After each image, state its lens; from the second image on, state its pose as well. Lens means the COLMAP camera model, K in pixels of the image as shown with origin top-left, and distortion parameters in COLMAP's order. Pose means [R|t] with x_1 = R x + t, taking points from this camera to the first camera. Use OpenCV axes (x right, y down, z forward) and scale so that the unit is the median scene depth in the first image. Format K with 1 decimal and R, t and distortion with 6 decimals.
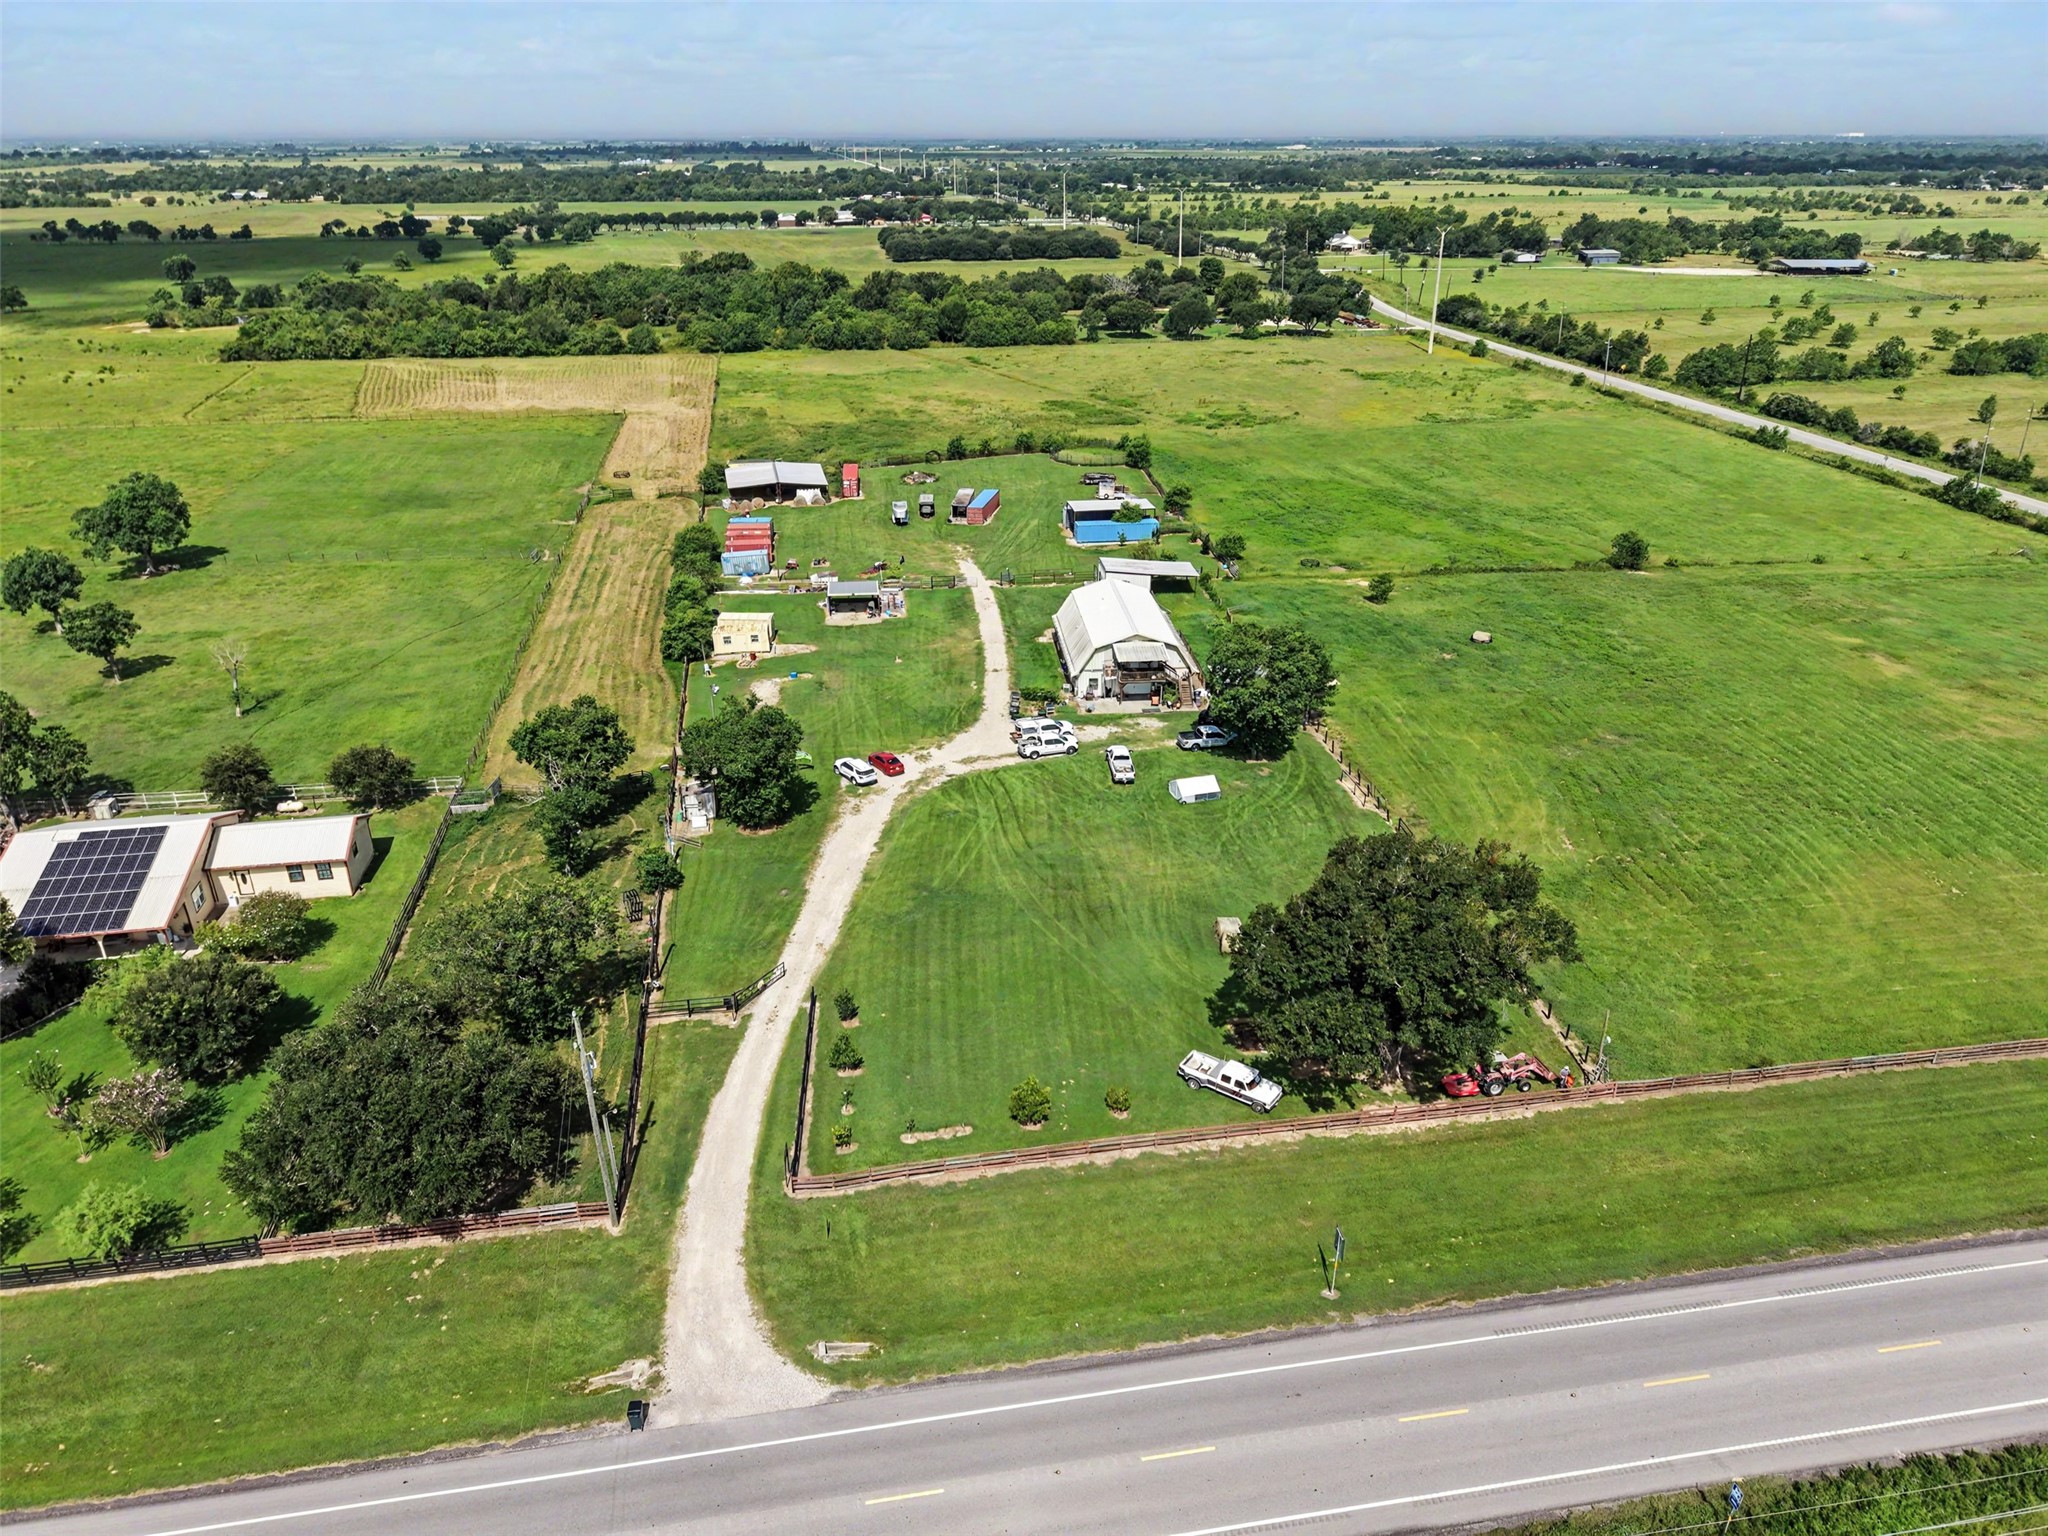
lens RADIAL K [[1370.9, 0, 1024.0], [0, 1370.9, 768.0], [0, 0, 1]] dist [0.025649, -0.024398]
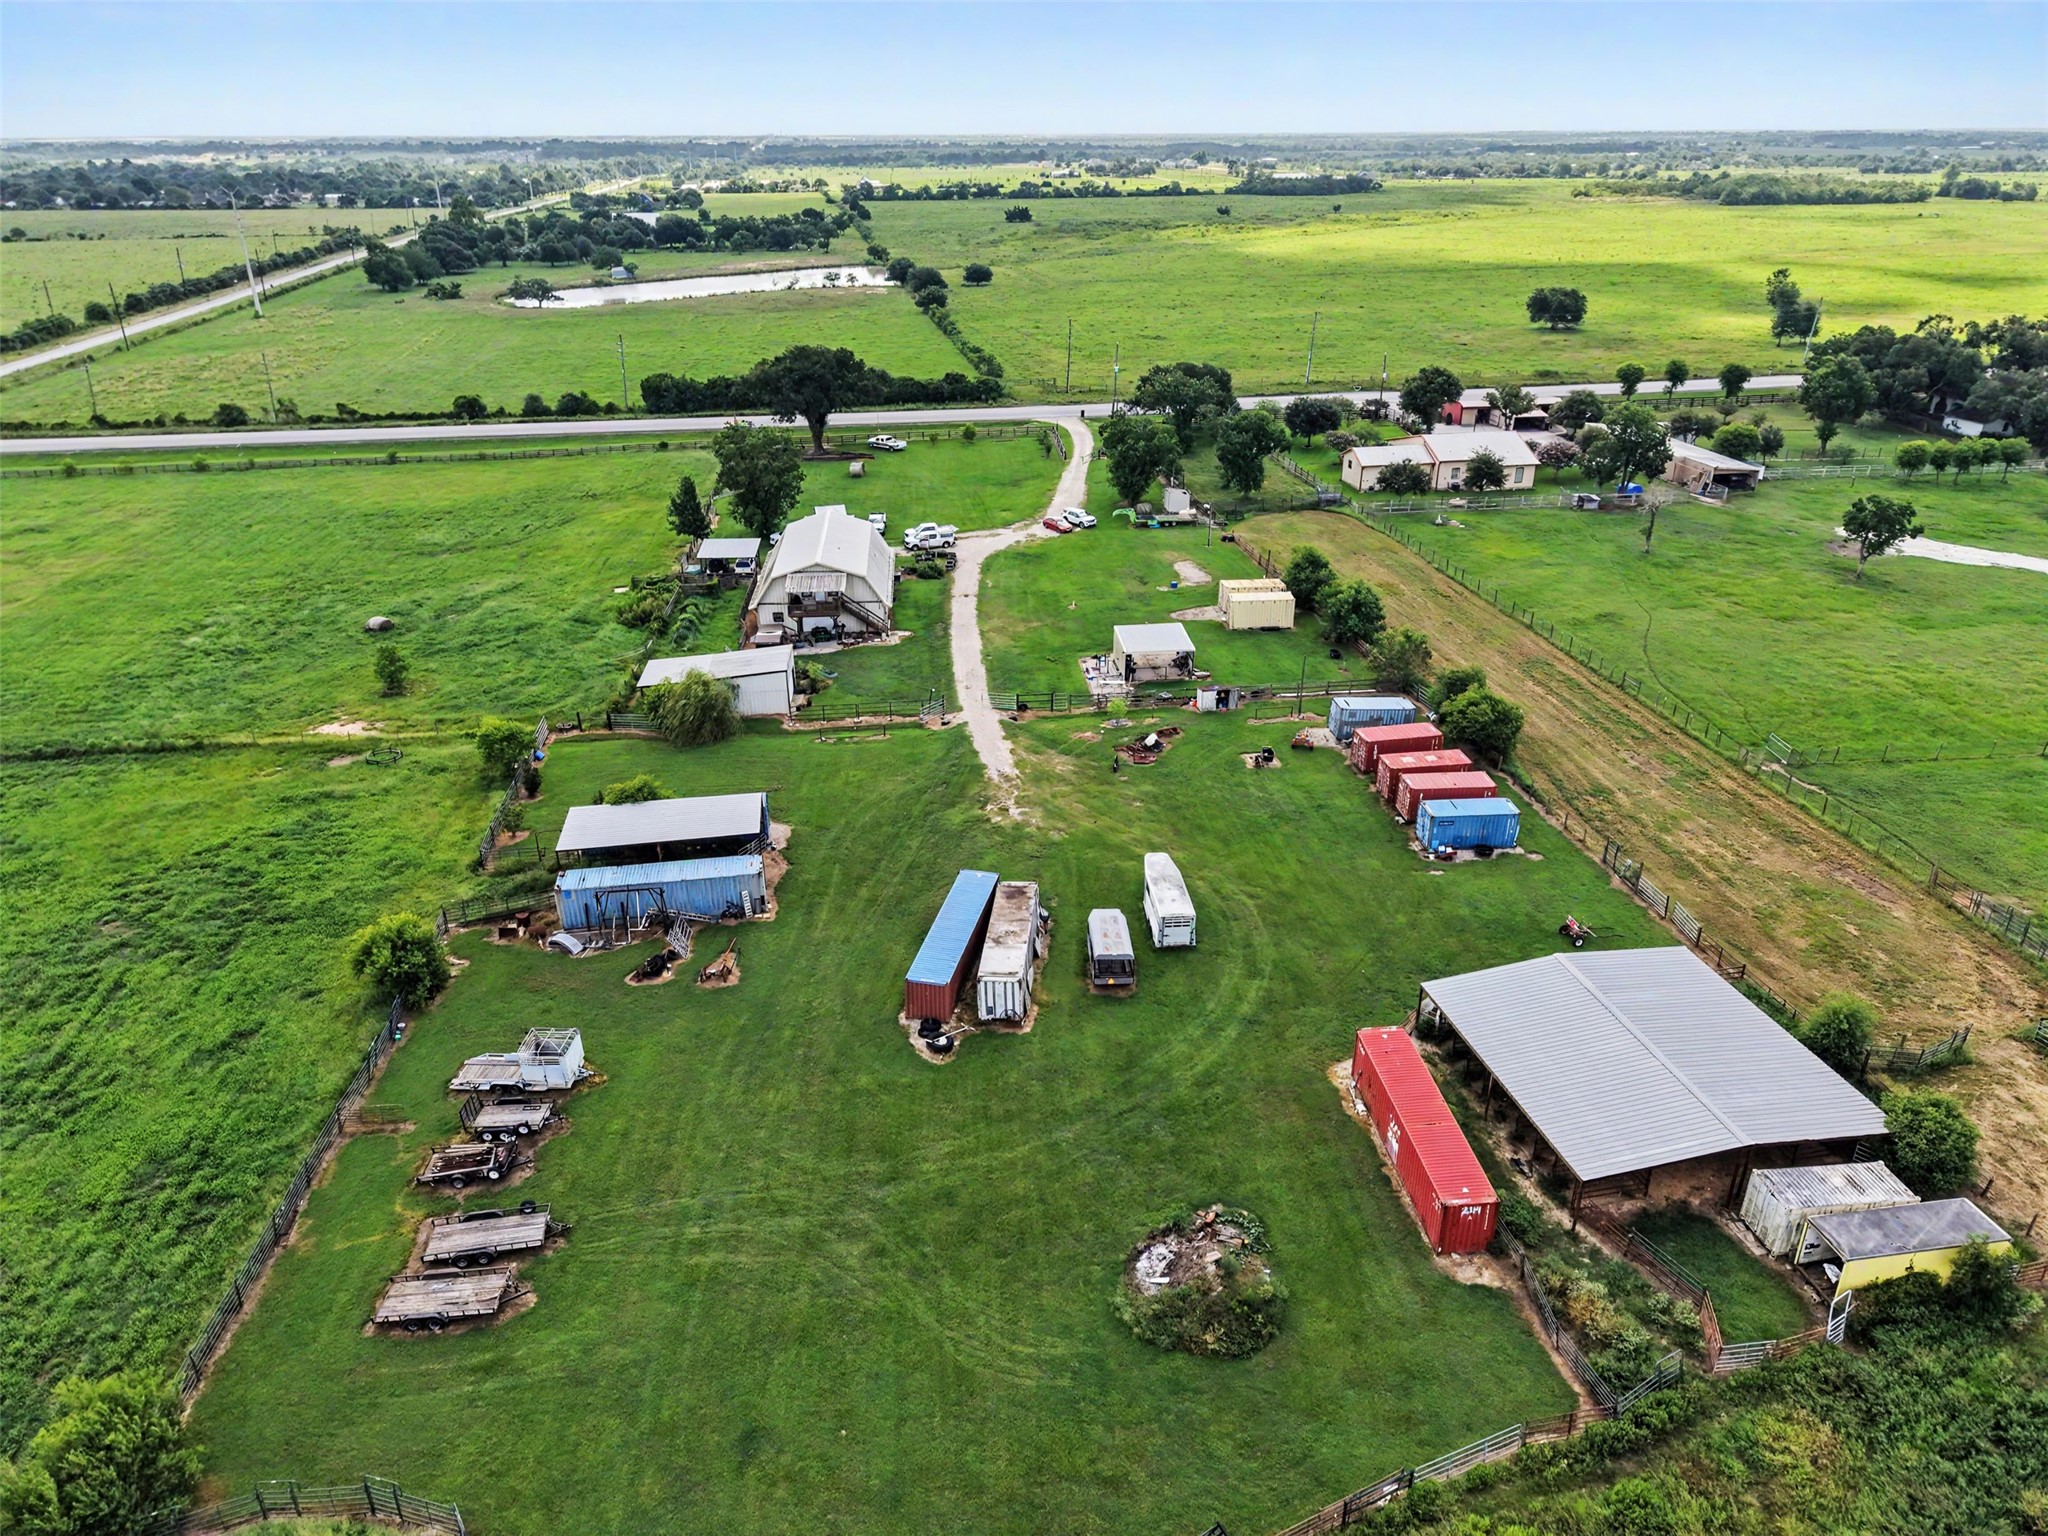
lens RADIAL K [[1370.9, 0, 1024.0], [0, 1370.9, 768.0], [0, 0, 1]] dist [0.025649, -0.024398]
pose [[-0.999843, -0.005322, 0.016926, -0.094665], [0.009460, 0.647185, 0.762274, -0.877321], [-0.015011, 0.762314, -0.647033, 2.094608]]
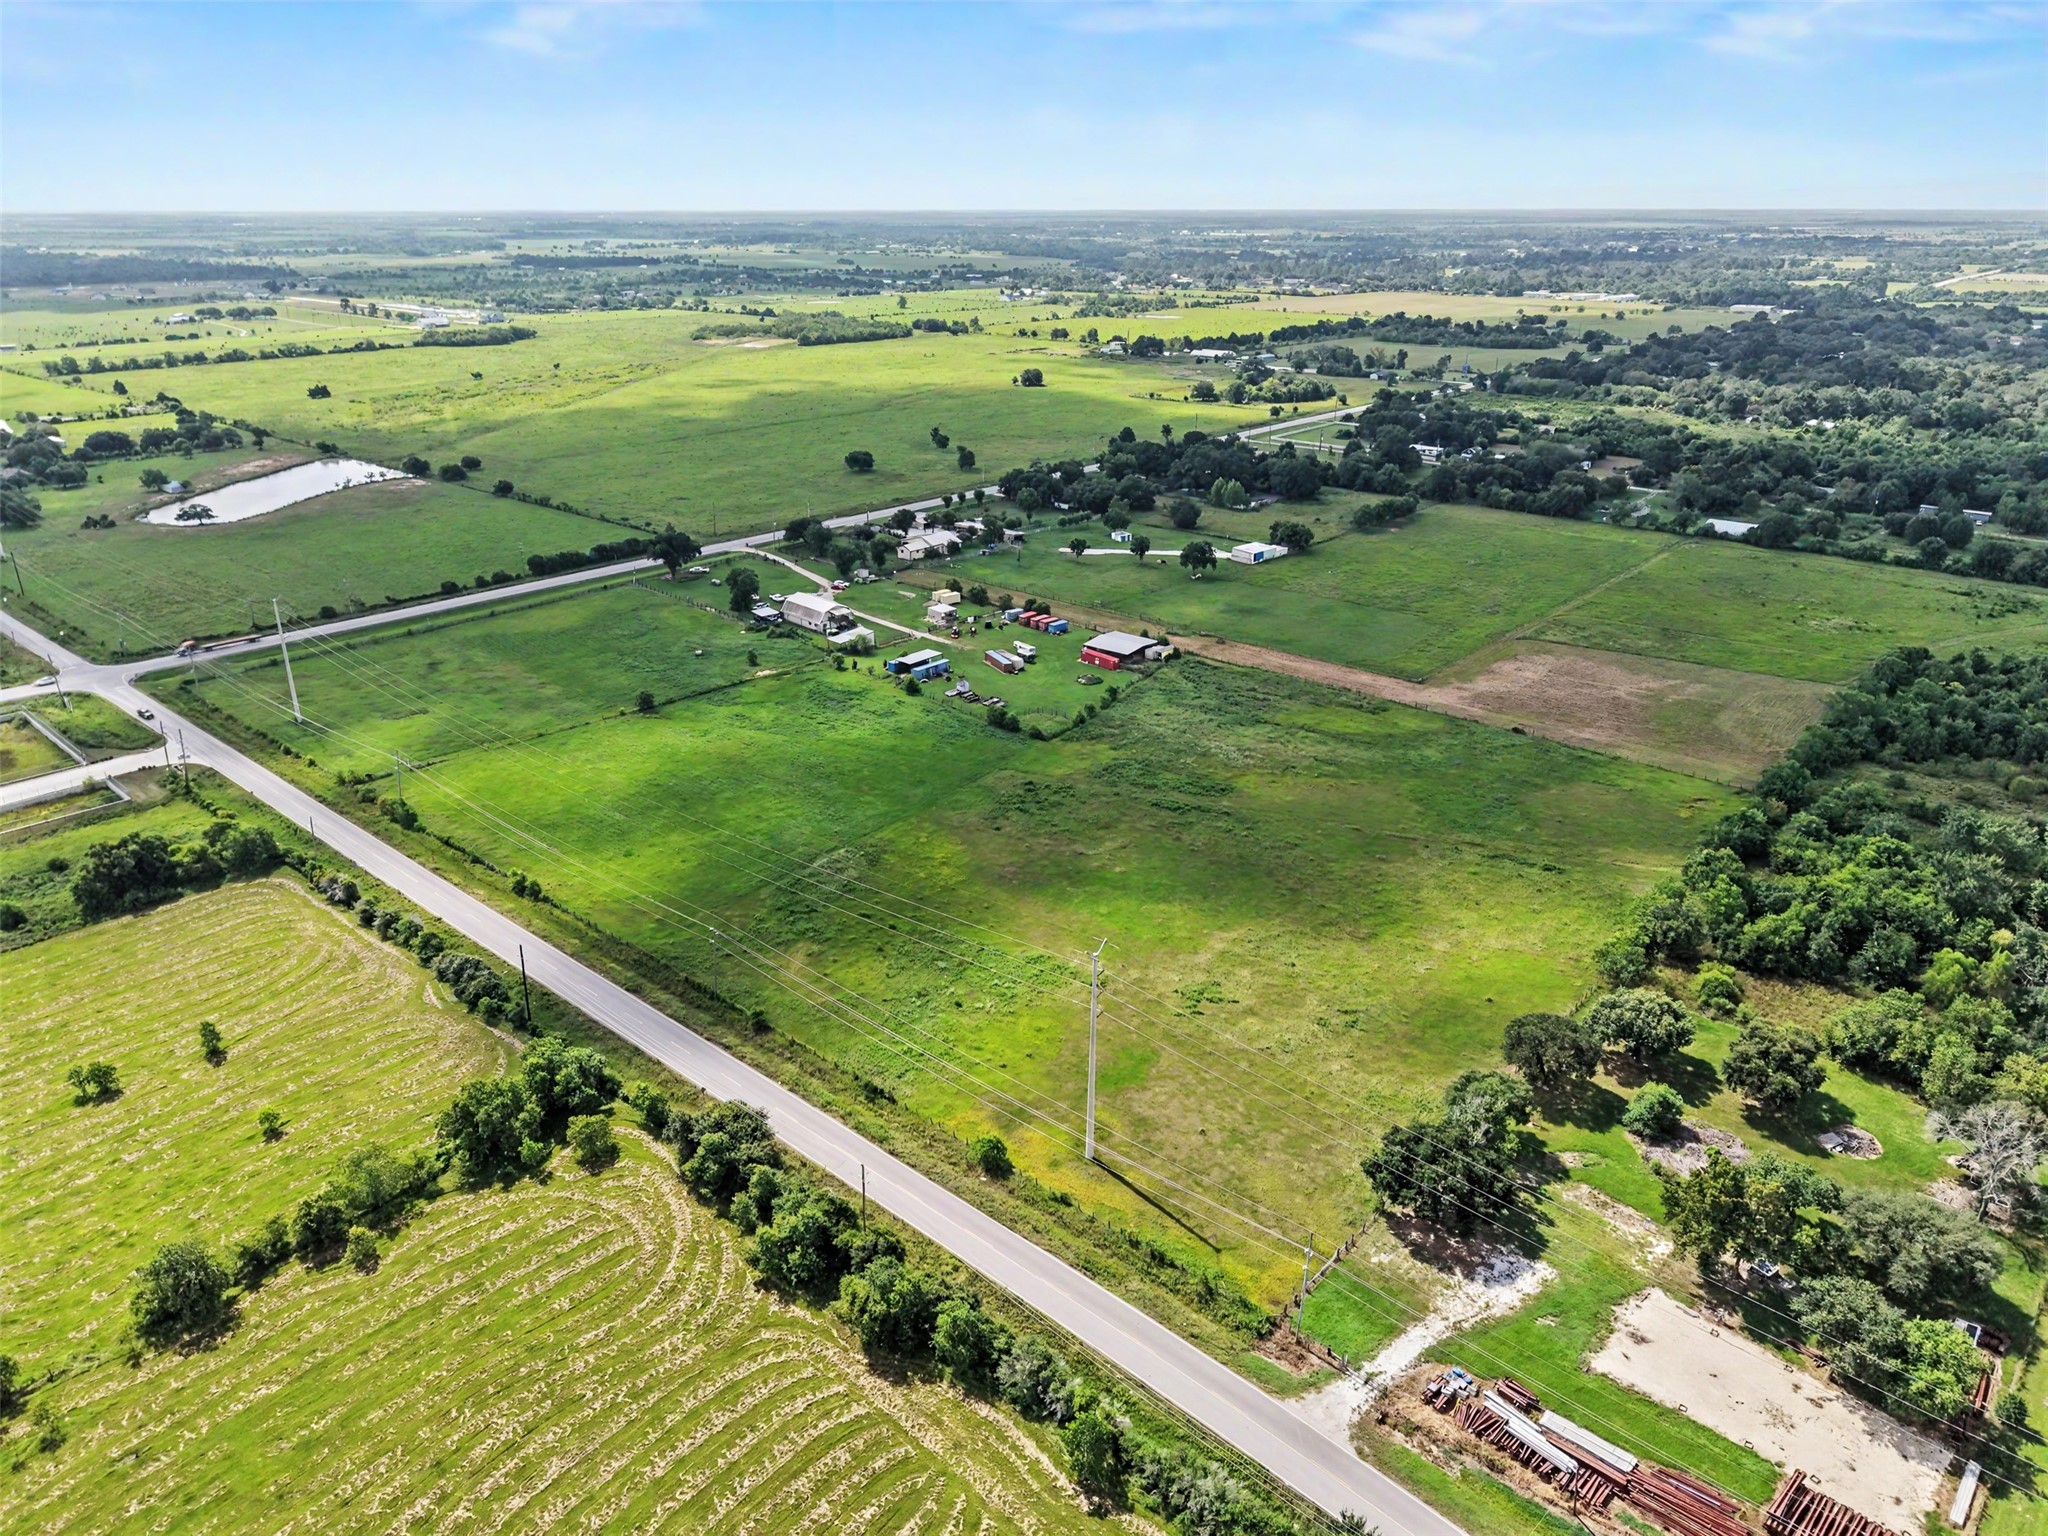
lens RADIAL K [[1370.9, 0, 1024.0], [0, 1370.9, 768.0], [0, 0, 1]] dist [0.025649, -0.024398]
pose [[-0.786255, 0.232693, -0.572414, 1.695417], [-0.261463, 0.714069, 0.649417, -2.151643], [0.559858, 0.660272, -0.500599, 3.449103]]
